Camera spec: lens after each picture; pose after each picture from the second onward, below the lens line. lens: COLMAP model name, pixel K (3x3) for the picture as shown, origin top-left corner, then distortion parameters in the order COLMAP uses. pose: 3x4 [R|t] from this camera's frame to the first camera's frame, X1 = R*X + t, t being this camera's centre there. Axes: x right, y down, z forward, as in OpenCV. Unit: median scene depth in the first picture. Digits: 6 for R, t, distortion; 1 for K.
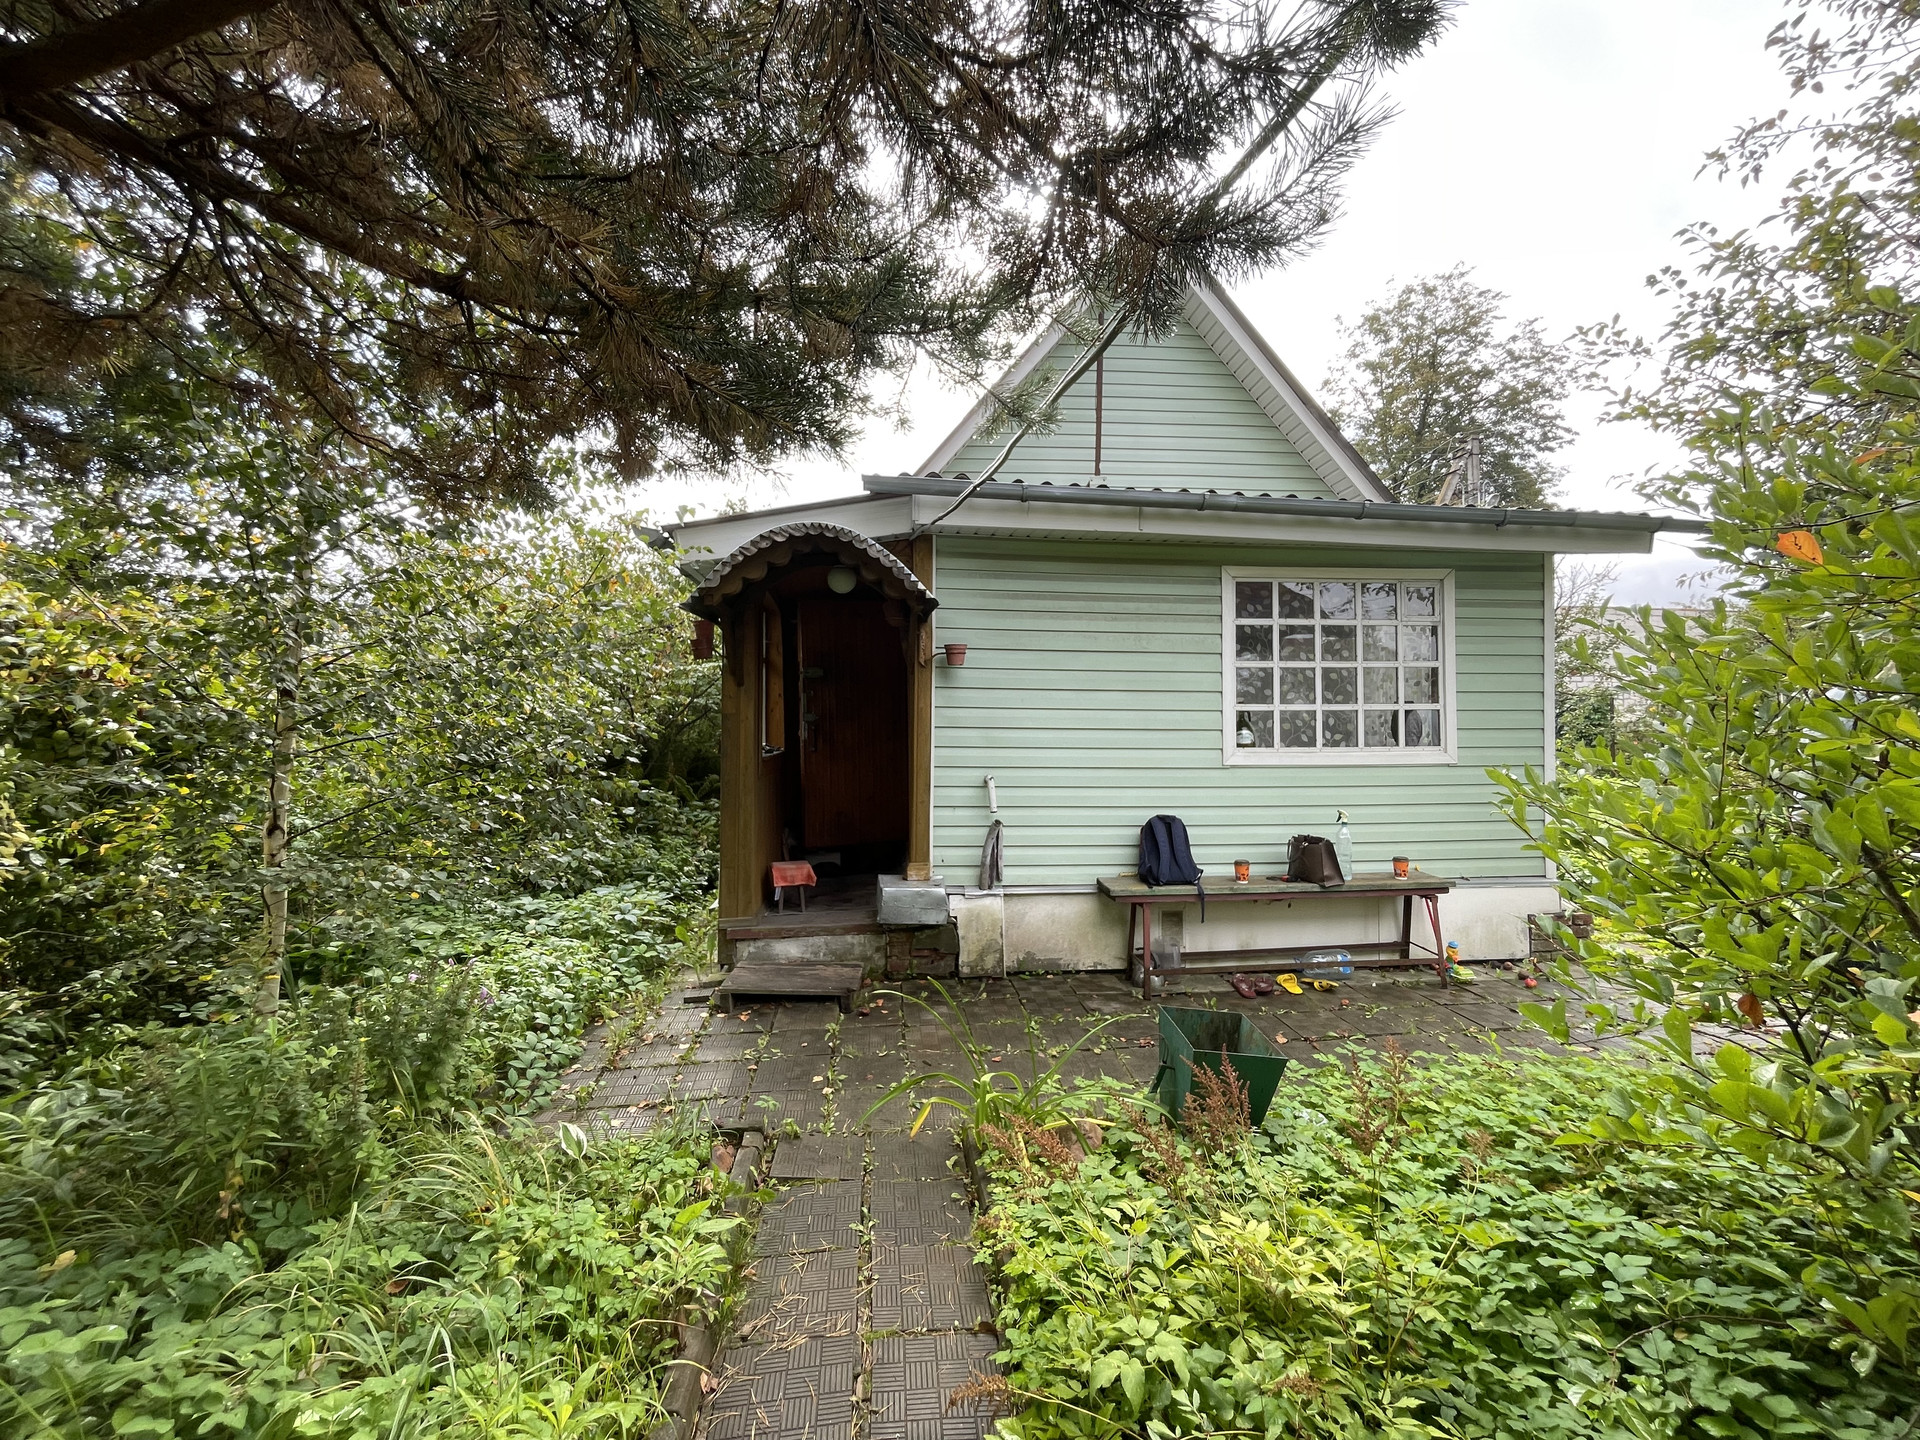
lens RADIAL K [[790.2, 0, 955.0], [0, 790.2, 714.1], [0, 0, 1]] dist [-0.002335, -0.000225]
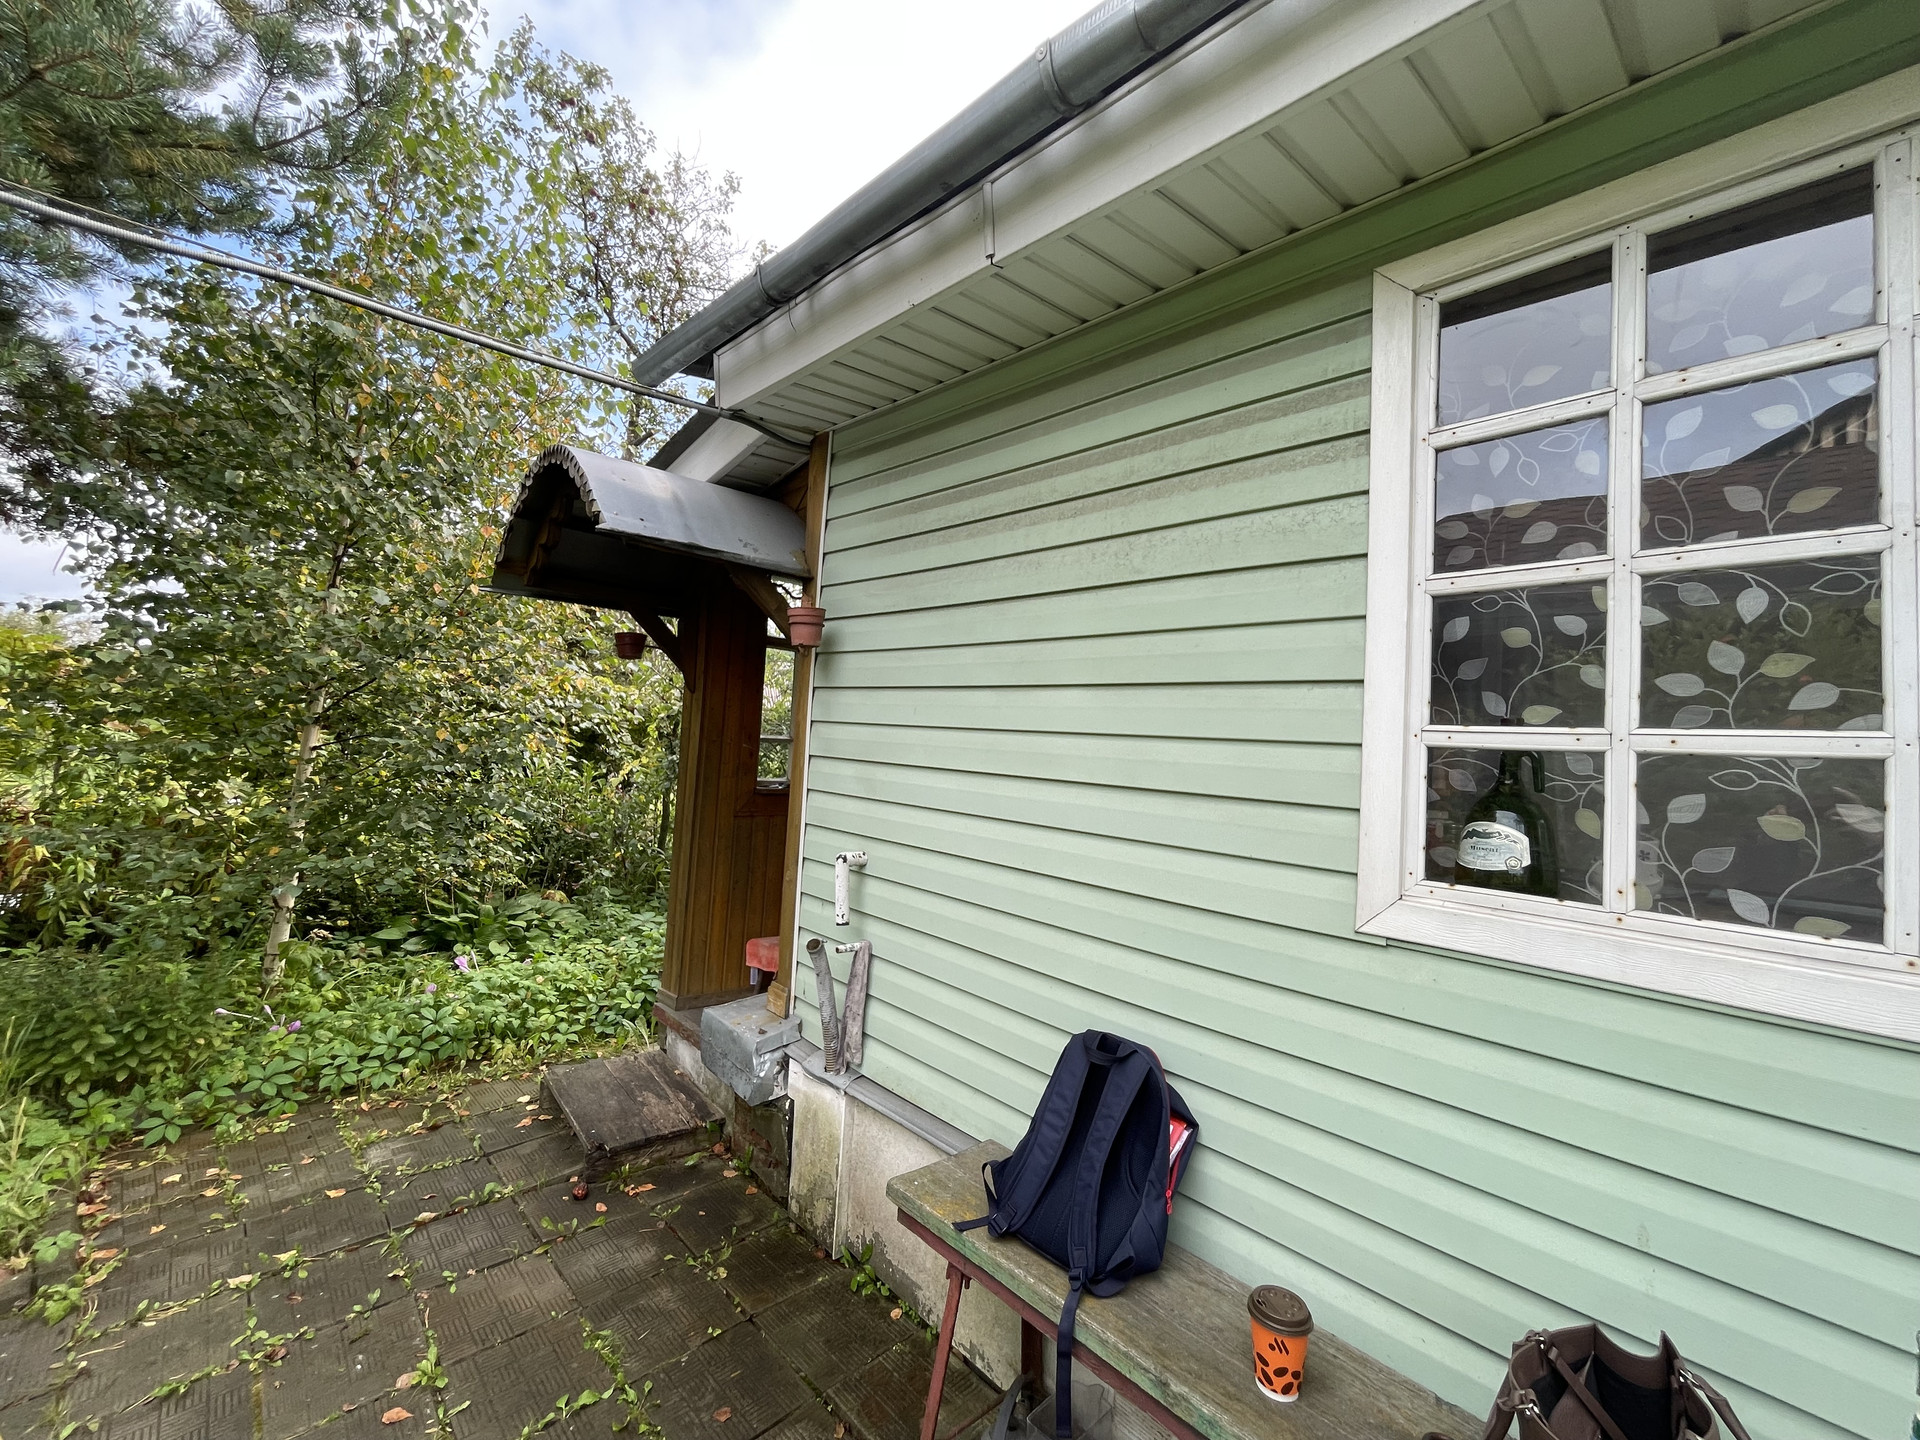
lens RADIAL K [[790.2, 0, 955.0], [0, 790.2, 714.1], [0, 0, 1]] dist [-0.002335, -0.000225]
pose [[0.606053, -0.001112, -0.795424, 0.496394], [-0.048221, 0.998108, -0.038136, 0.002364], [0.793961, 0.061469, 0.604853, 0.719427]]
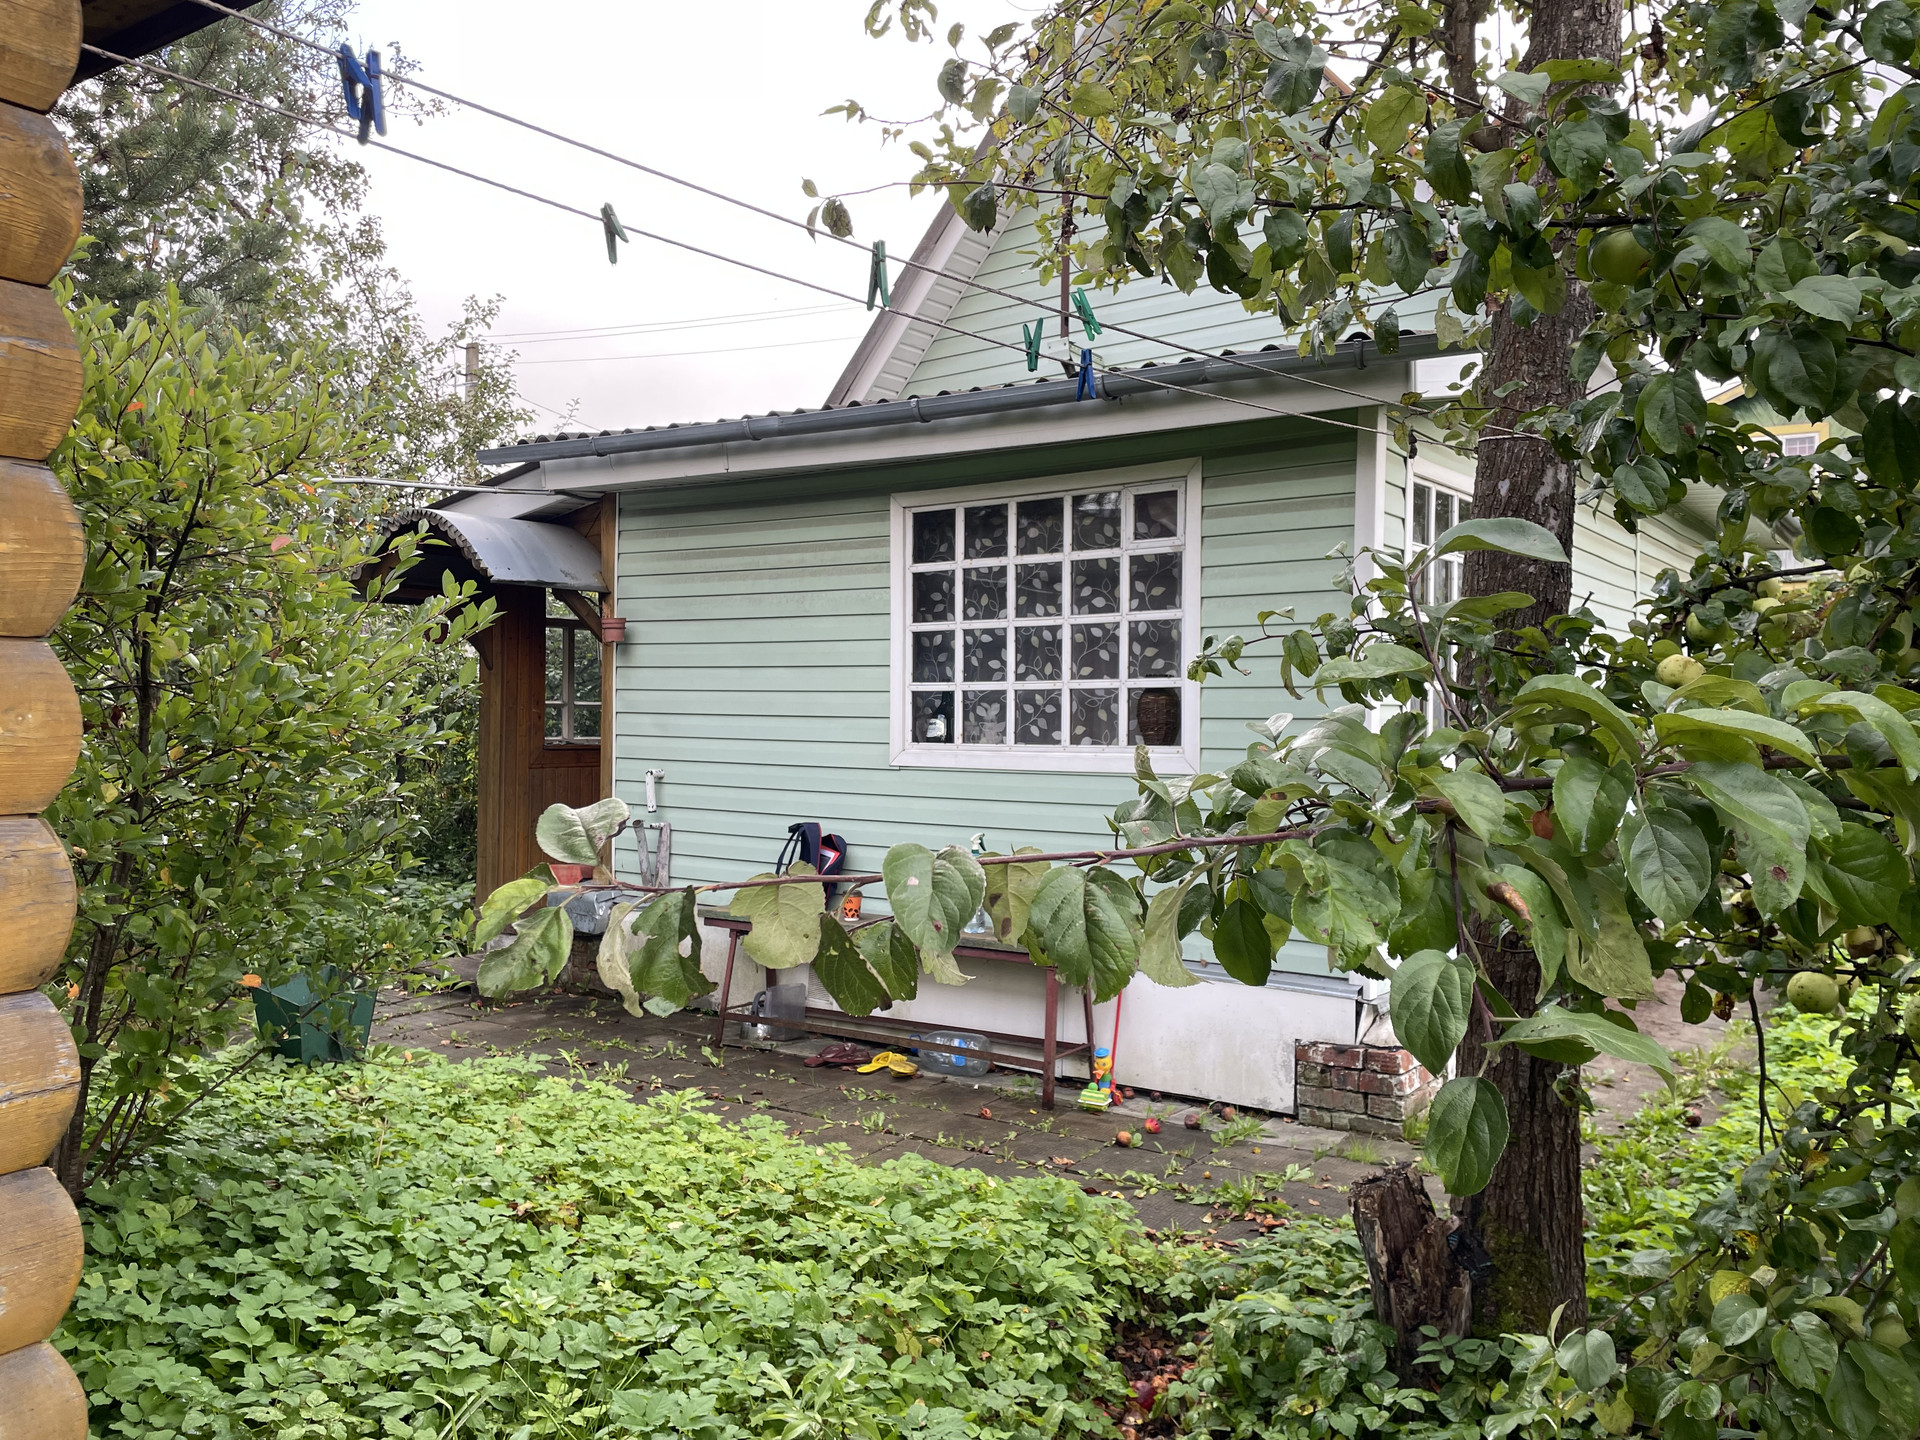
lens RADIAL K [[1442.2, 0, 967.4], [0, 1442.2, 714.4], [0, 0, 1]] dist [0.092074, -0.100630]
pose [[0.753375, 0.005731, -0.657566, 1.315167], [0.002861, 0.999924, 0.011993, 0.000773], [0.657585, -0.010916, 0.753302, 0.036096]]
